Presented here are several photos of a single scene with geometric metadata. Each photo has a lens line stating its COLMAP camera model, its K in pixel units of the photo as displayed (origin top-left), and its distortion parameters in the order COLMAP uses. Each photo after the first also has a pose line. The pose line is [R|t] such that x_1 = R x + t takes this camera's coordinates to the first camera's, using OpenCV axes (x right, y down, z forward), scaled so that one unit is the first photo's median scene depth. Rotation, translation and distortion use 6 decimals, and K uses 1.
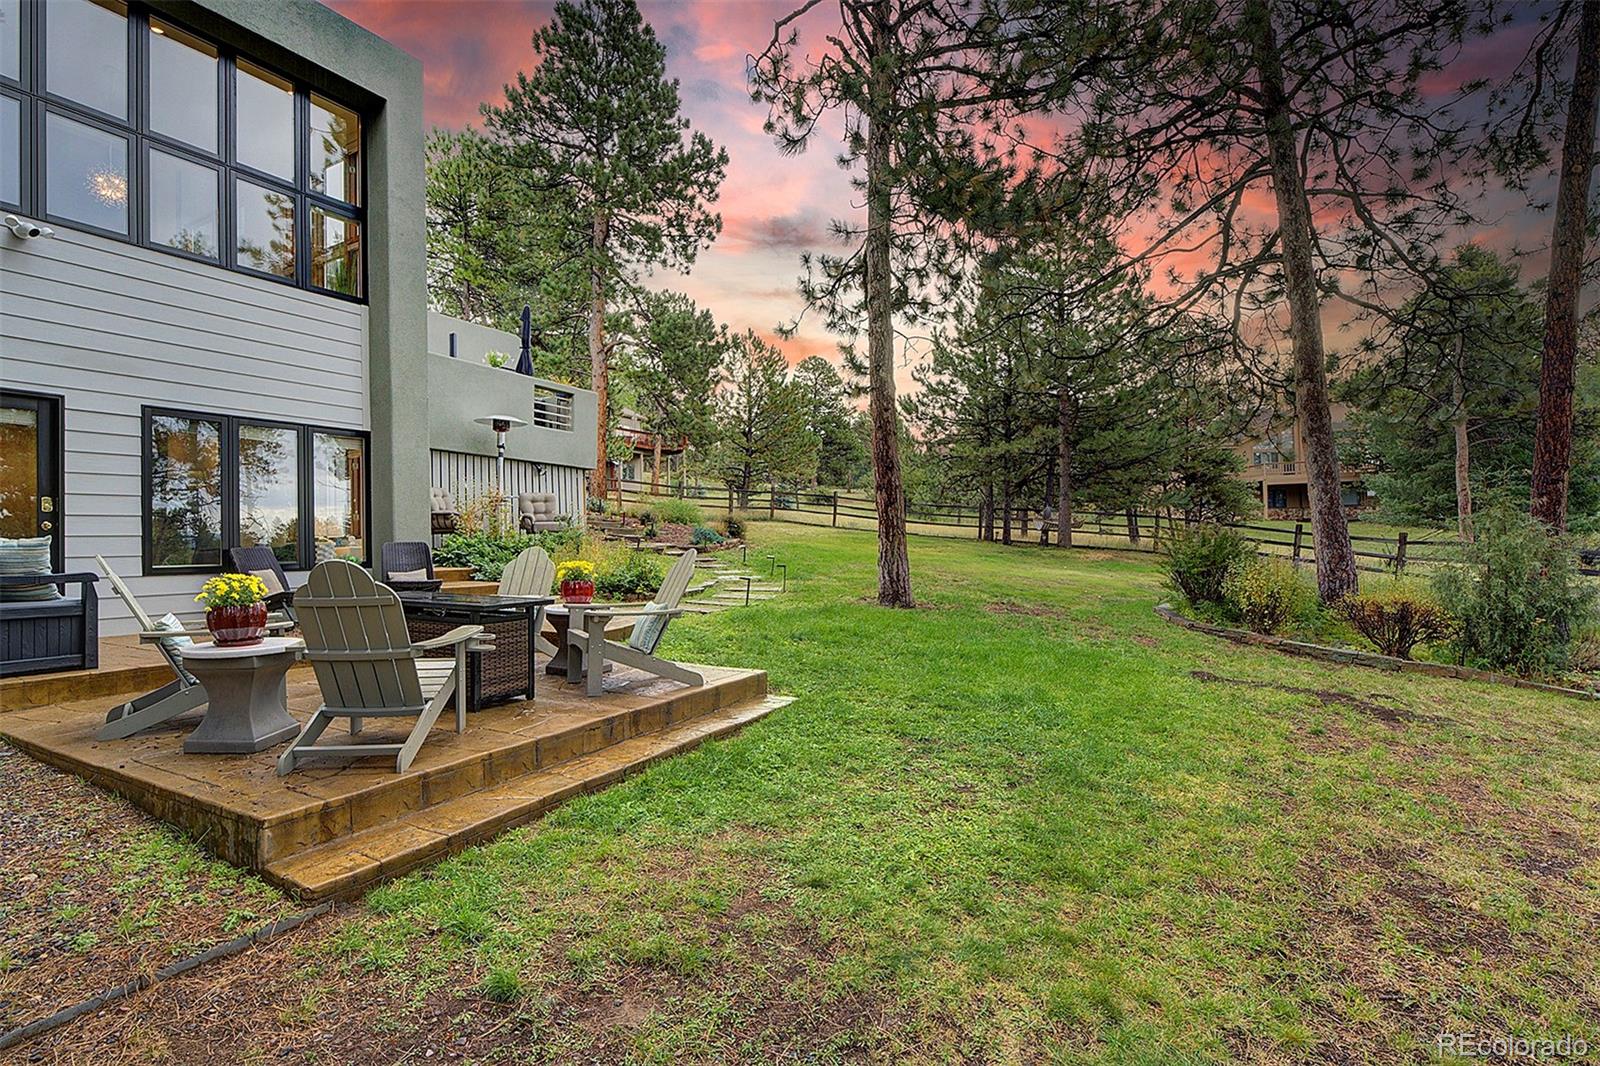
lens RADIAL K [[810.8, 0, 792.1], [0, 810.8, 532.1], [0, 0, 1]] dist [-0.003155, -0.001024]
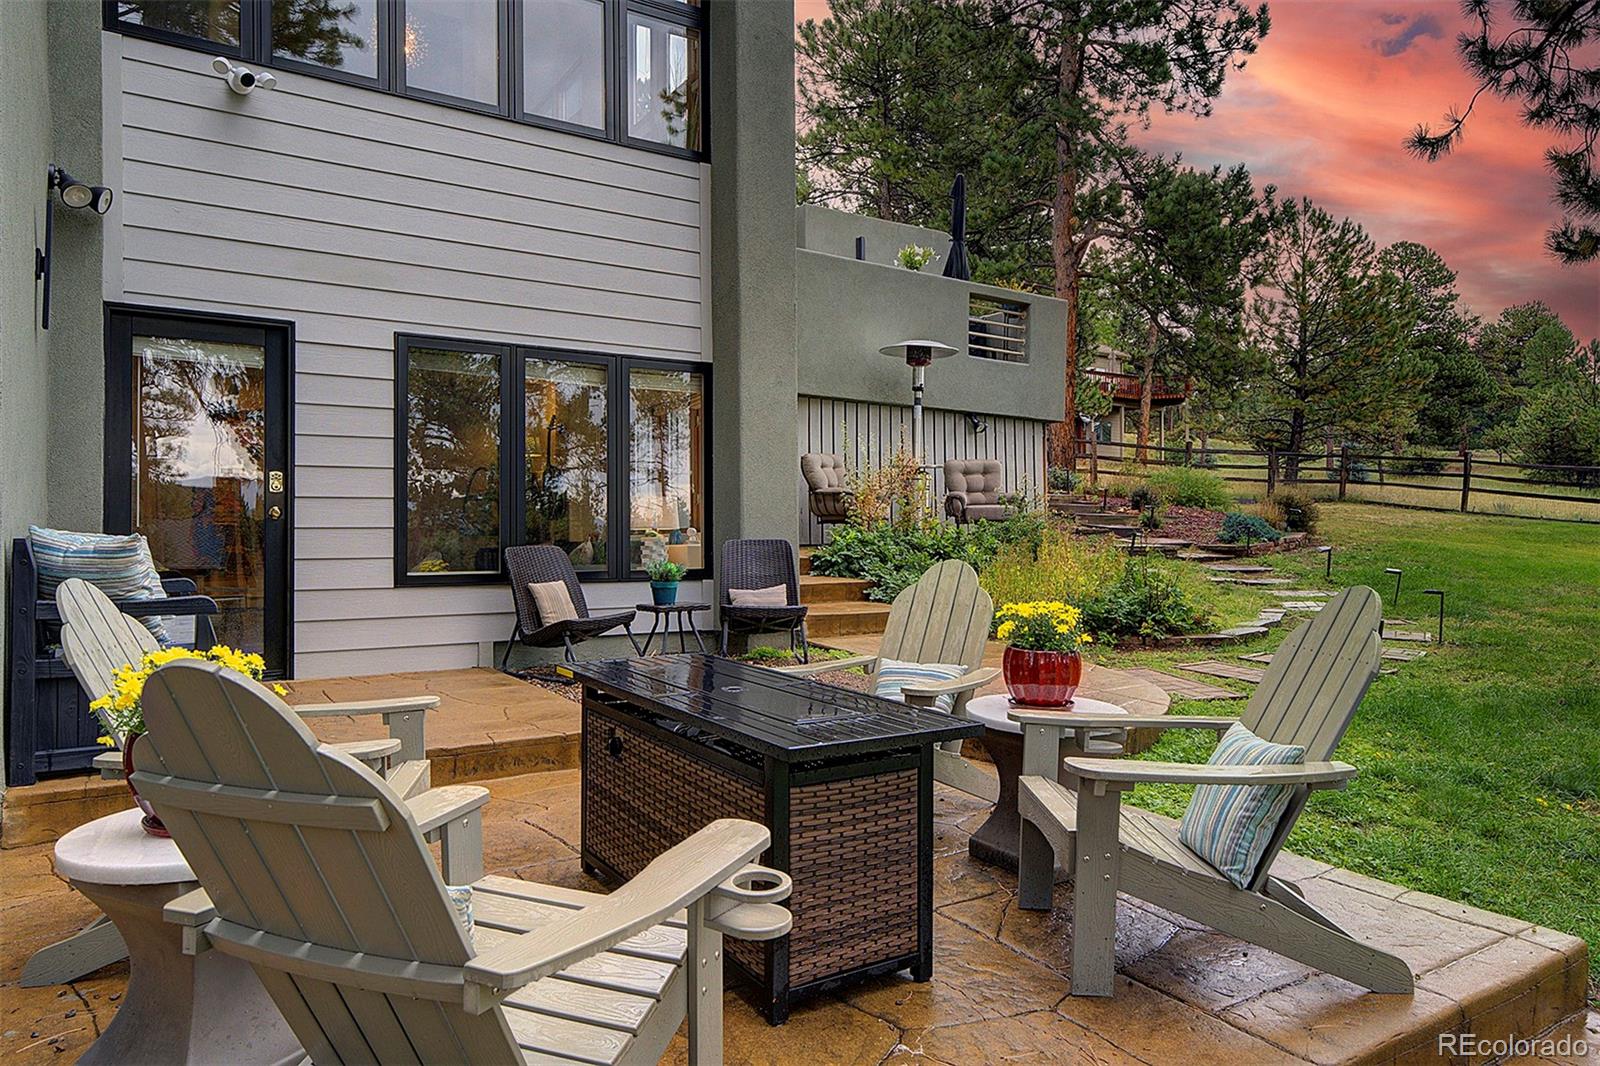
lens RADIAL K [[1066.7, 0, 795.8], [0, 1066.7, 527.2], [0, 0, 1]] dist [0.011283, 0.000063]
pose [[0.889177, 0.010454, -0.457443, -0.044172], [-0.005633, 0.999913, 0.011902, -0.003523], [0.457528, -0.008006, 0.889159, 0.157215]]
